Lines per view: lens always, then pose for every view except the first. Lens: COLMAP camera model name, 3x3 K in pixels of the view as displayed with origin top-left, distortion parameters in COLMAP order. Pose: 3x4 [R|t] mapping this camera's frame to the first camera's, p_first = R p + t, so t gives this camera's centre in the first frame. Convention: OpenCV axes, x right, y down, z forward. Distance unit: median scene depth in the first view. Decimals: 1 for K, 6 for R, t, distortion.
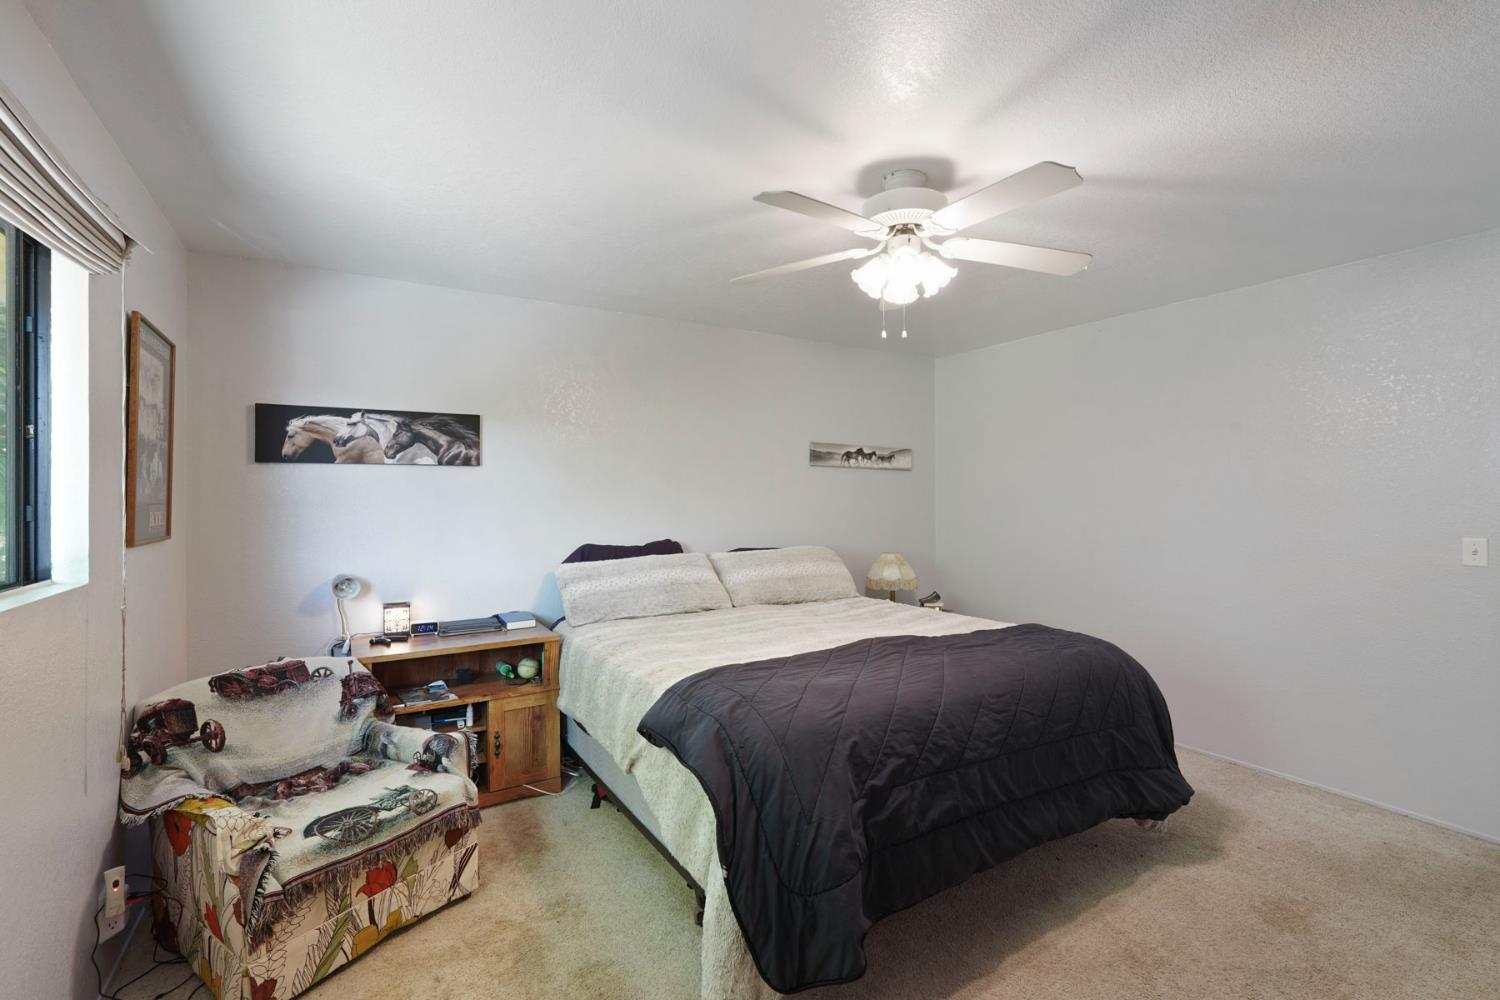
lens RADIAL K [[679.3, 0, 753.8], [0, 679.3, 491.6], [0, 0, 1]] dist [-0.002820, 0.001539]
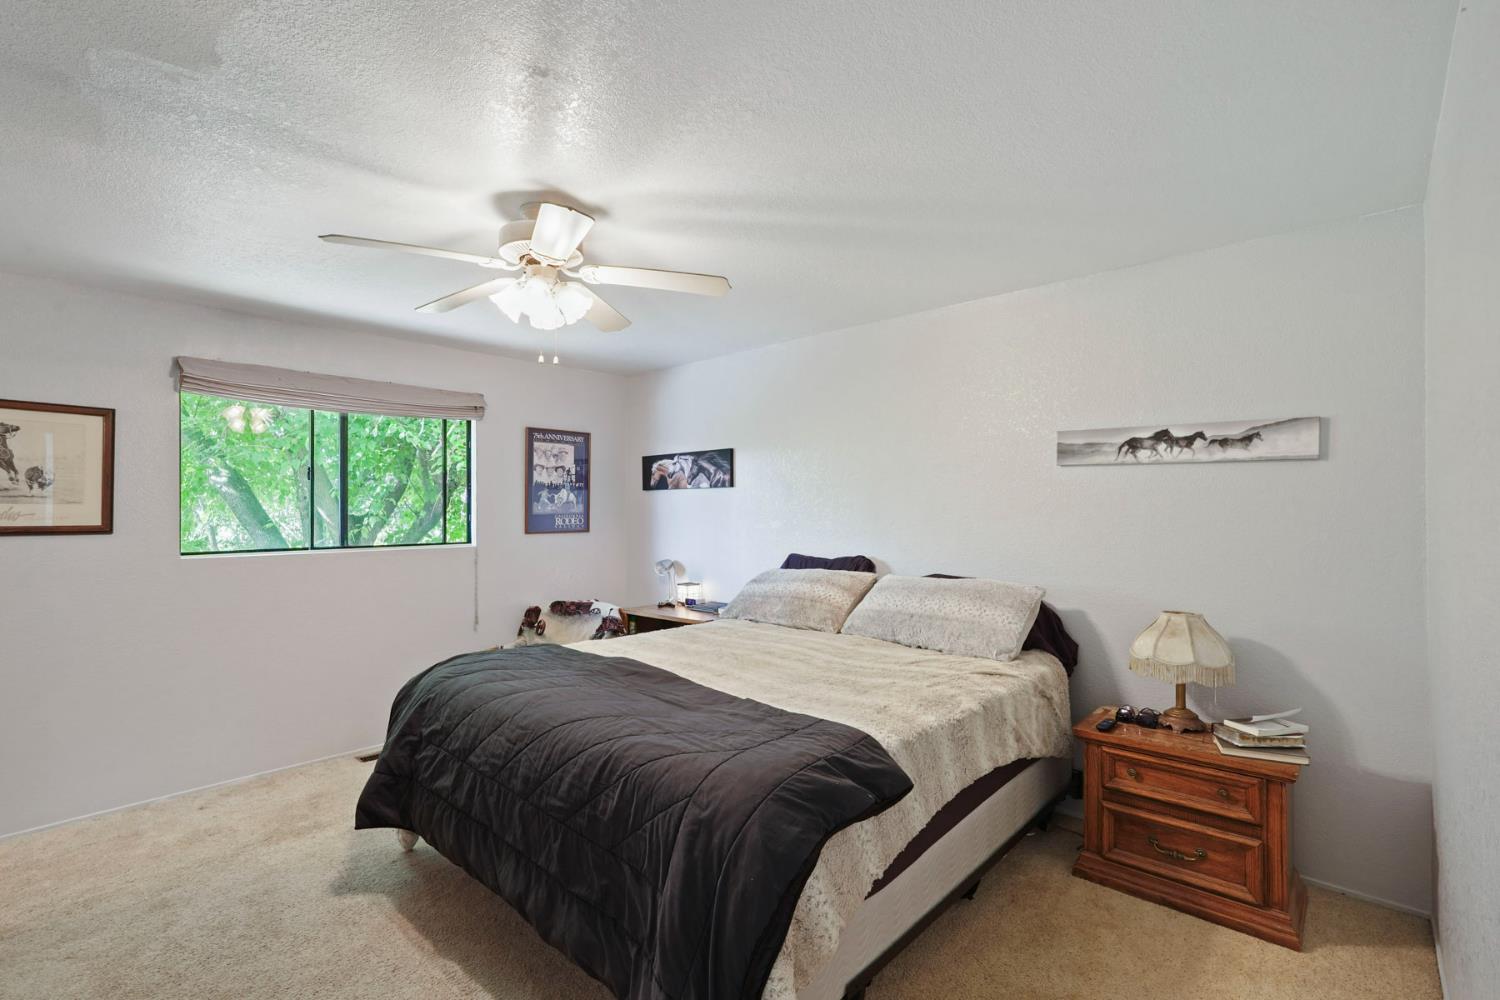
lens RADIAL K [[679.3, 0, 754.8], [0, 679.3, 515.6], [0, 0, 1]] dist [-0.002820, 0.001539]
pose [[0.278055, 0.008718, -0.960526, 0.888384], [0.006088, 0.999923, 0.010837, 0.003153], [0.960546, -0.008861, 0.277980, 0.697958]]
